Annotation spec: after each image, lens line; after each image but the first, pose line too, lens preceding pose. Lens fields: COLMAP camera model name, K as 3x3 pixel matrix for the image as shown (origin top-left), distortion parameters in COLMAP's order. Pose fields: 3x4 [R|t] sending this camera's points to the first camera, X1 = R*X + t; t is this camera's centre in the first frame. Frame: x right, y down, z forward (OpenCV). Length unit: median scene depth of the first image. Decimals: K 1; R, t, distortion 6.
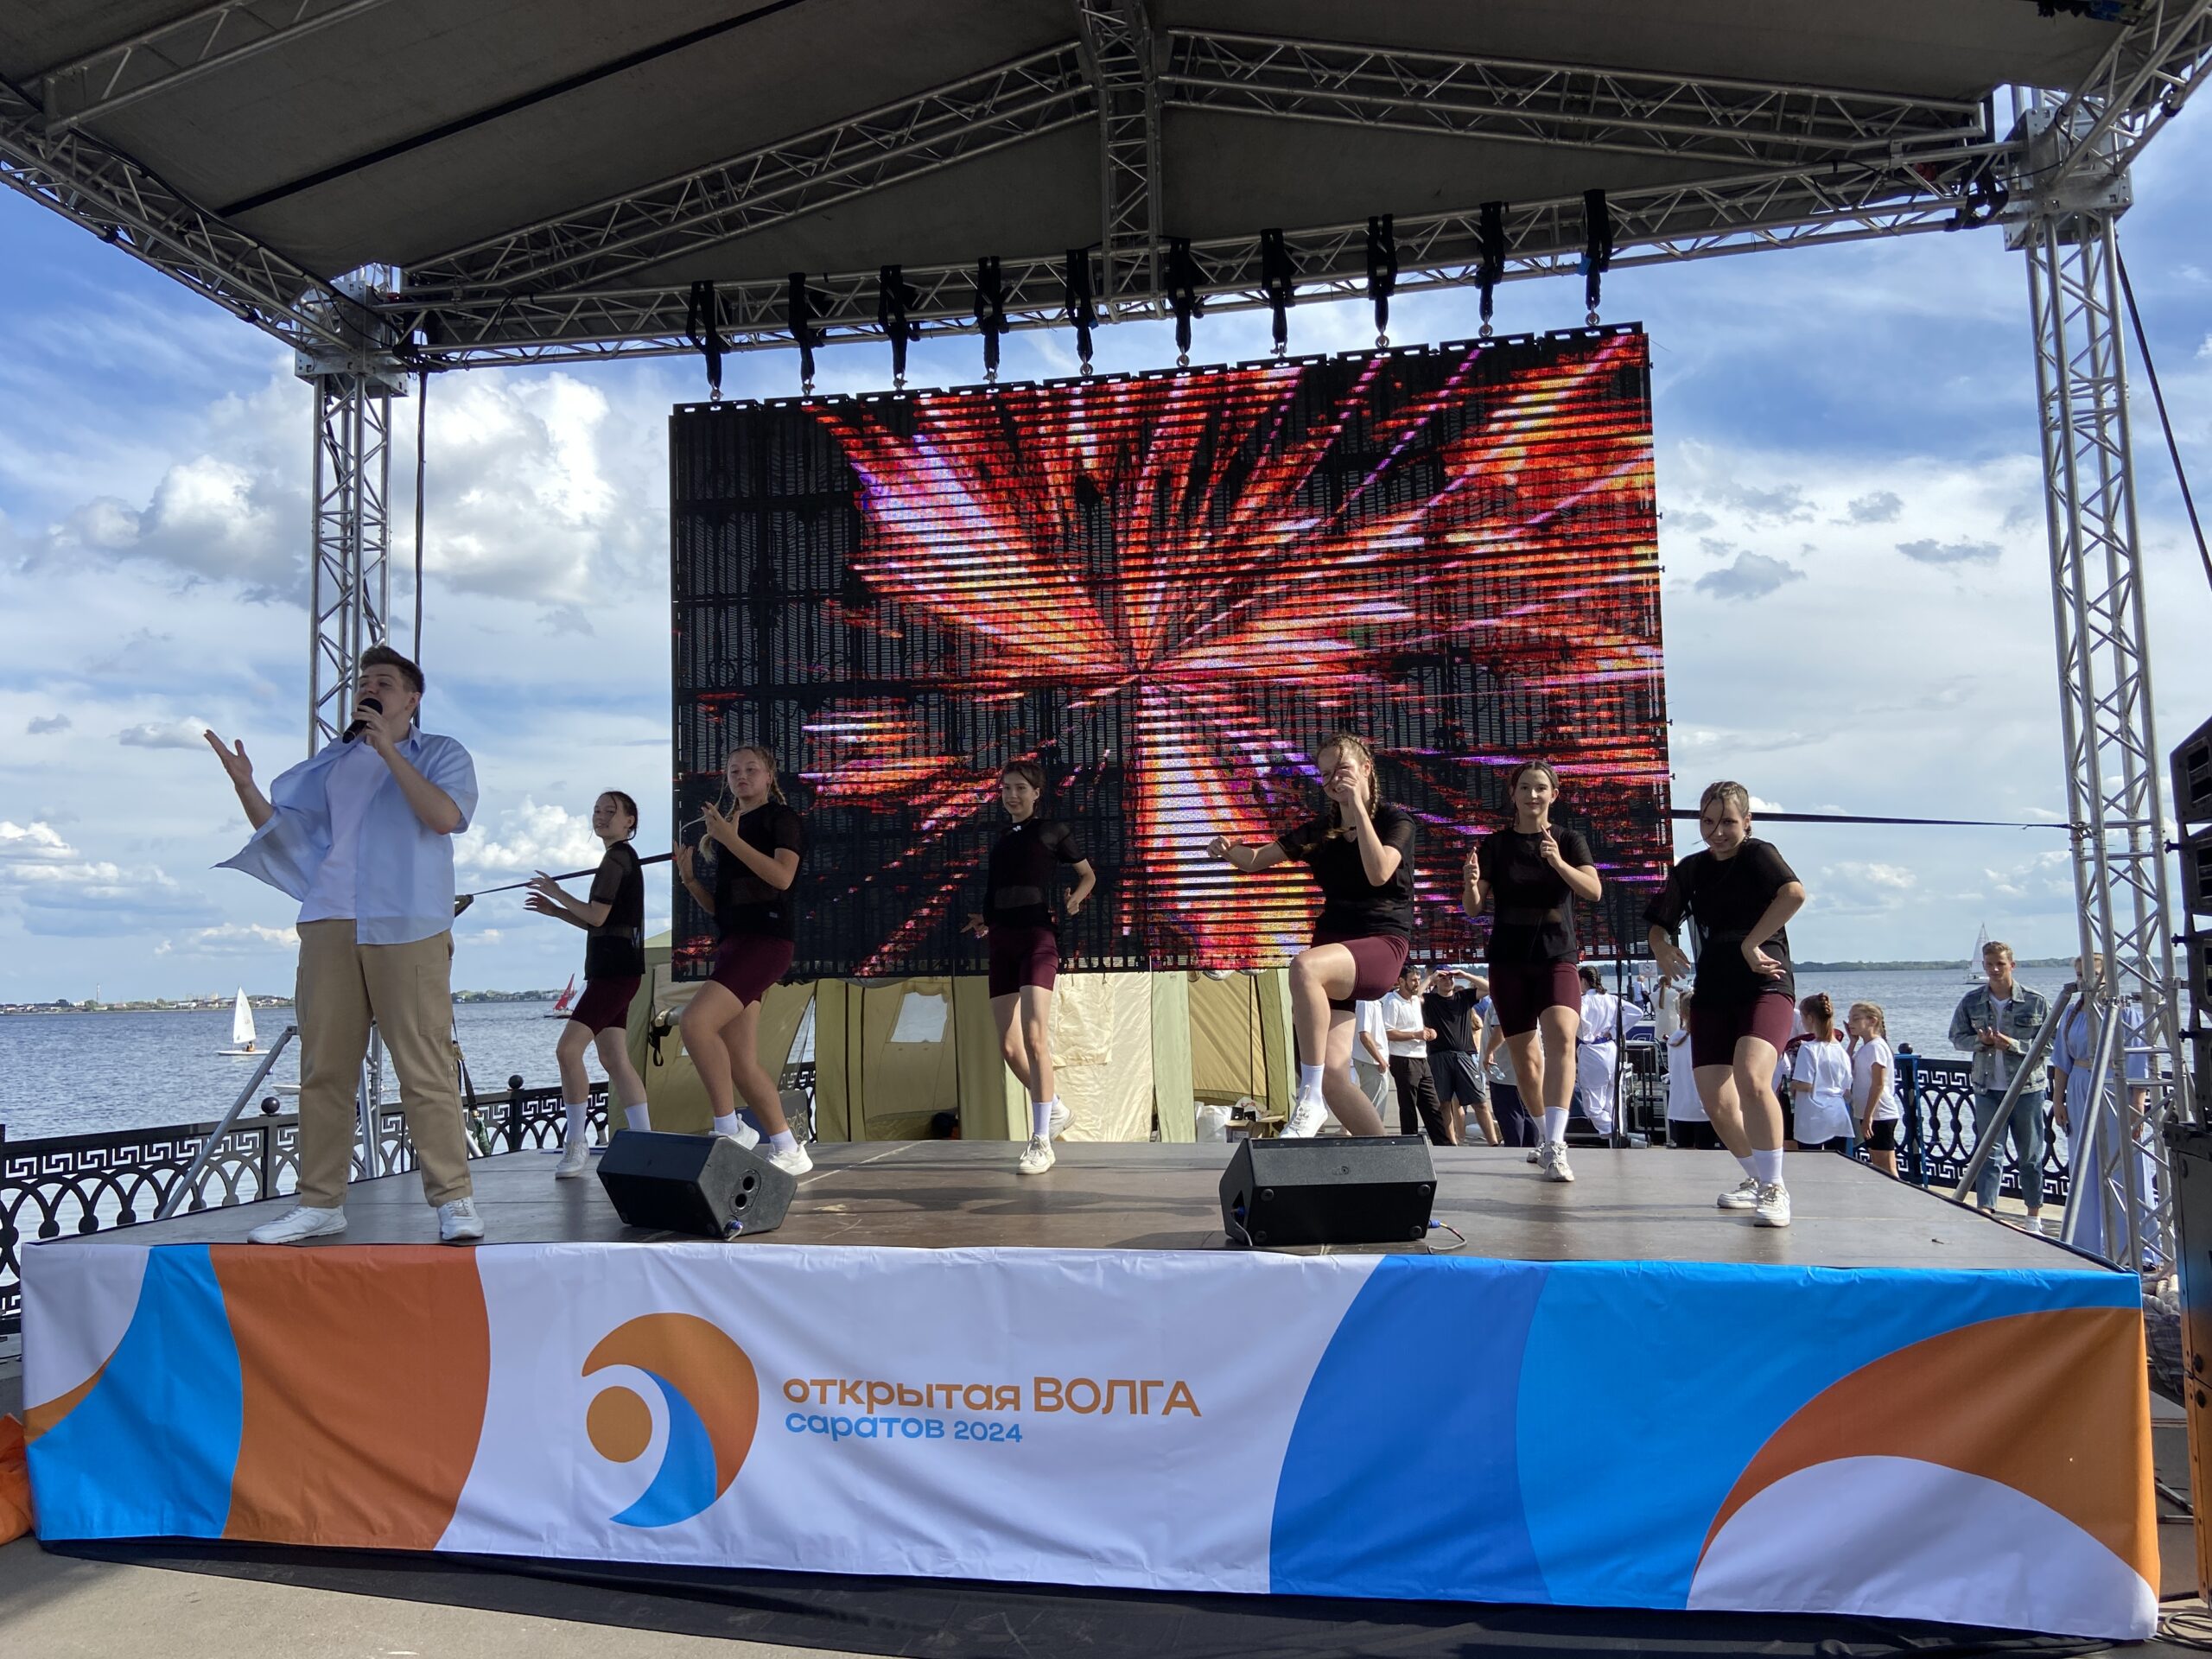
lens RADIAL K [[1700.7, 0, 1104.8], [0, 1700.7, 821.6], [0, 0, 1]] dist [0.043544, -0.011629]
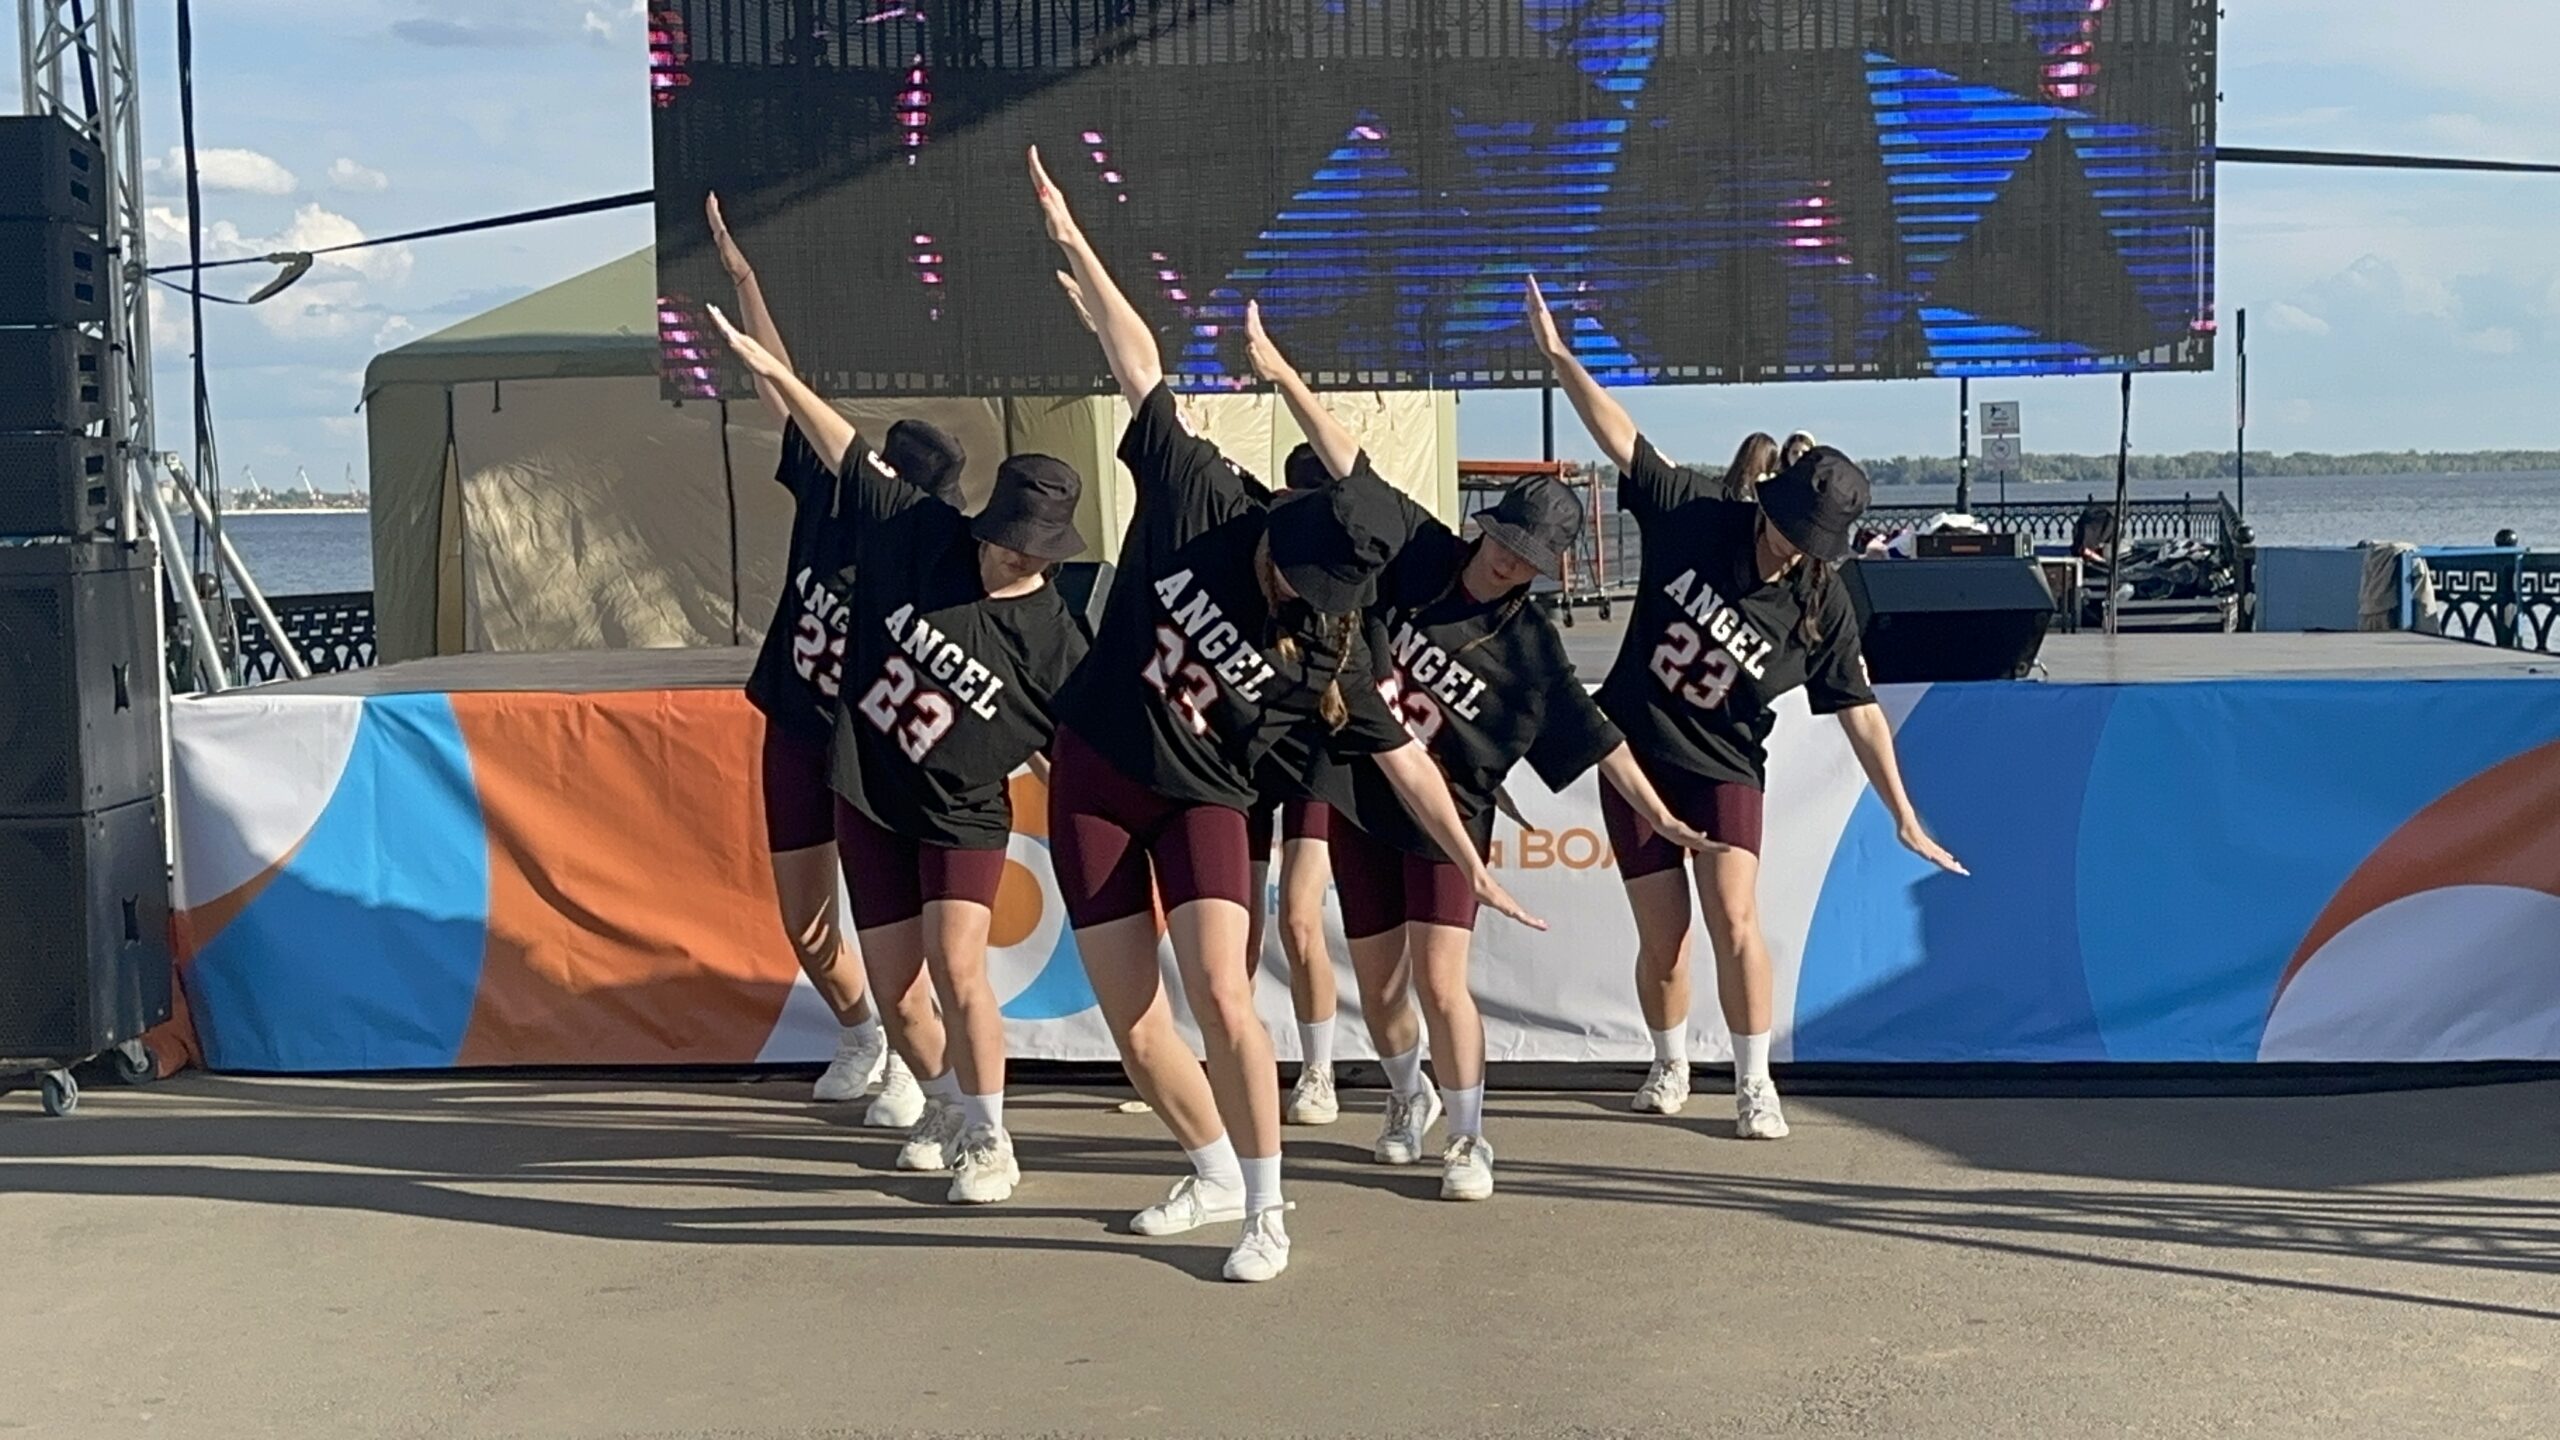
lens RADIAL K [[3906.7, 0, 1266.1], [0, 3906.7, 747.8], [0, 0, 1]] dist [0.160998, 0.000000]
pose [[0.990401, -0.004007, 0.138166, -0.250588], [-0.017512, 0.987887, 0.154183, -0.006503], [-0.137110, -0.155122, 0.978334, -0.503459]]
